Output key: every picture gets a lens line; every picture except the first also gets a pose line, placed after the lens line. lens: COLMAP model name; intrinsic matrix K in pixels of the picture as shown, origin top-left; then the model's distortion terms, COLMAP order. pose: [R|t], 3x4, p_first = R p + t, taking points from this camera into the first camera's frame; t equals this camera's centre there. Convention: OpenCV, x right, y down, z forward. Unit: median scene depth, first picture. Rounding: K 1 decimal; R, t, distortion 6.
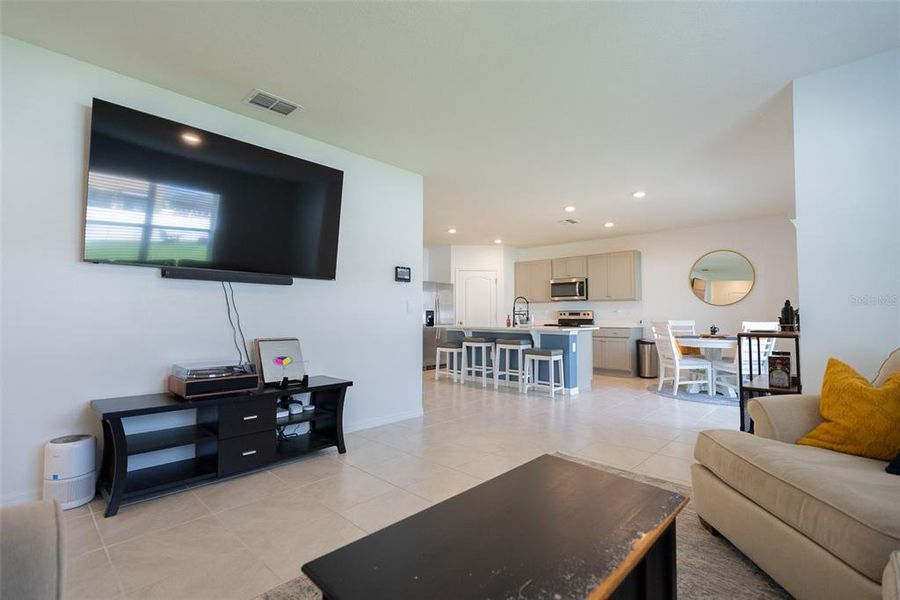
lens RADIAL K [[410.5, 0, 450.0], [0, 410.5, 300.0], [0, 0, 1]] dist [-0.001210, 0.000420]
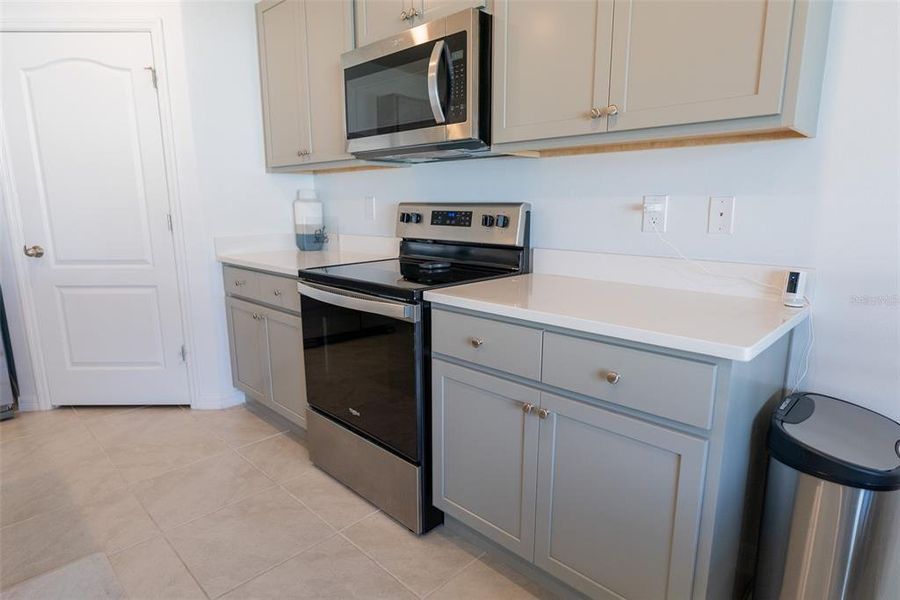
lens RADIAL K [[508.0, 0, 450.0], [0, 508.0, 300.0], [0, 0, 1]] dist [-0.001215, 0.000164]
pose [[0.999869, -0.005348, -0.015282, 0.349327], [0.008744, 0.972765, 0.231627, 0.015860], [0.013627, -0.231730, 0.972685, 0.833319]]
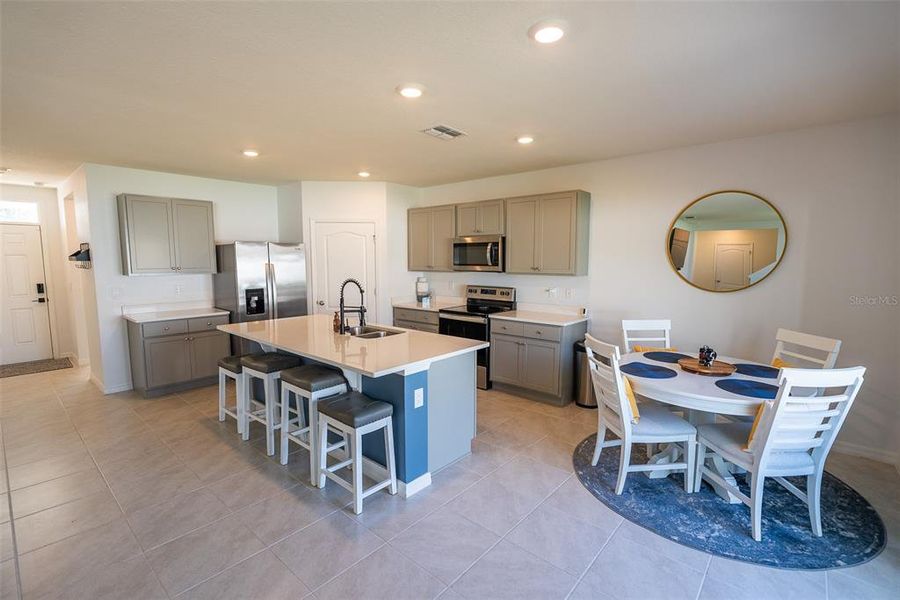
lens RADIAL K [[410.5, 0, 450.0], [0, 410.5, 300.0], [0, 0, 1]] dist [-0.001210, 0.000420]
pose [[0.999216, -0.008419, 0.038689, 0.248735], [0.002841, 0.989859, 0.142024, -0.050804], [-0.039493, -0.141803, 0.989107, 0.418687]]
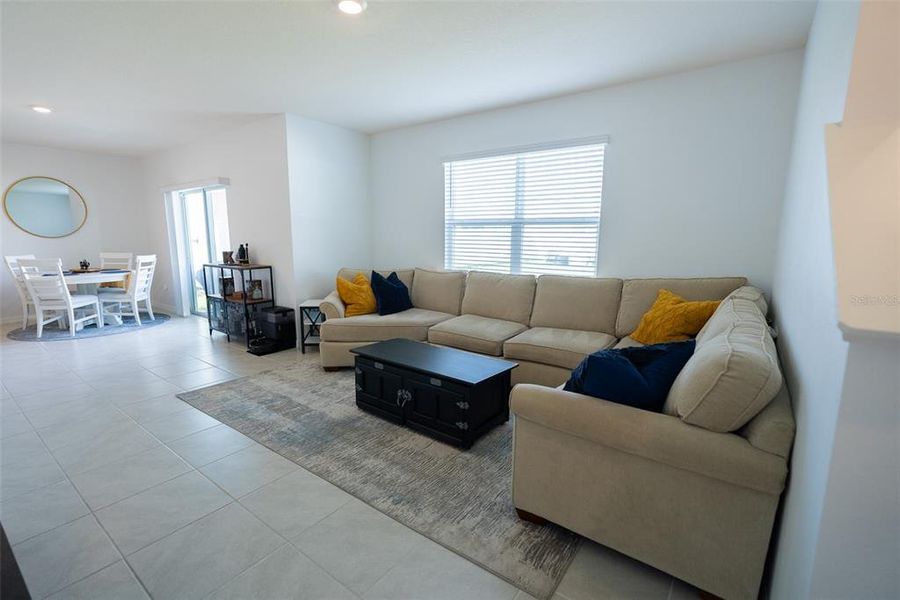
lens RADIAL K [[410.5, 0, 450.0], [0, 410.5, 300.0], [0, 0, 1]] dist [-0.001210, 0.000420]
pose [[-0.122149, -0.165820, 0.978562, -0.360478], [-0.043839, 0.985884, 0.161588, -0.032809], [-0.991543, -0.023161, -0.127694, 0.191564]]
